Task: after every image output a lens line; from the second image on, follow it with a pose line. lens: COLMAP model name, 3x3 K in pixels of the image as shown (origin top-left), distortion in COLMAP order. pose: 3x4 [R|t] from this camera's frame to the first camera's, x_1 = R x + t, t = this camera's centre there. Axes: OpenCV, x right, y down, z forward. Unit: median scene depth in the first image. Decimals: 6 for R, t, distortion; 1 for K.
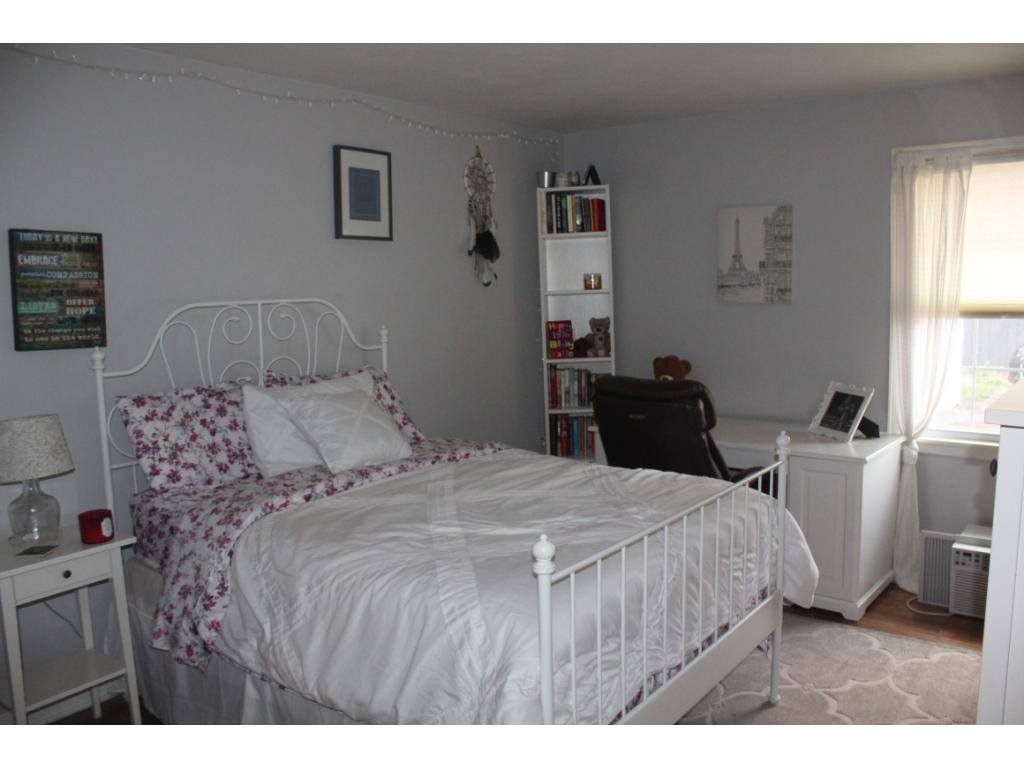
lens RADIAL K [[844.3, 0, 515.7], [0, 844.3, 386.0], [0, 0, 1]] dist [-0.151988, 0.111875]
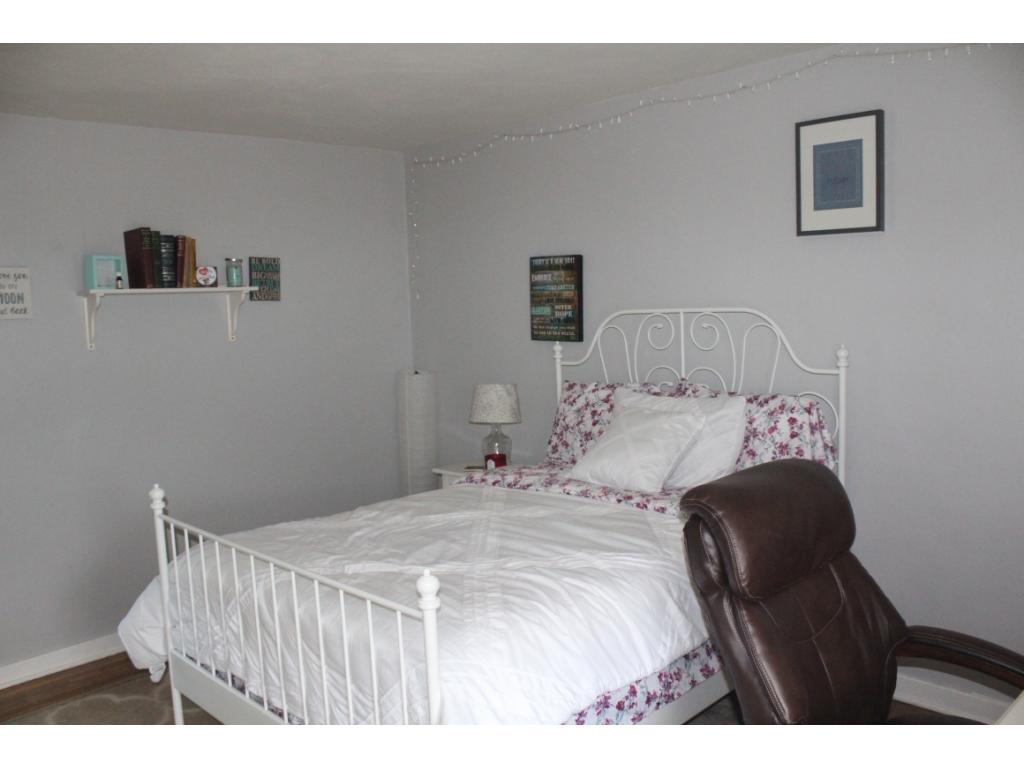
lens RADIAL K [[844.3, 0, 514.3], [0, 844.3, 383.7], [0, 0, 1]] dist [-0.151988, 0.111875]
pose [[-0.125872, 0.117571, -0.985055, 0.846628], [-0.079868, 0.988528, 0.128192, -0.147862], [0.988826, 0.094810, -0.115038, 1.074433]]
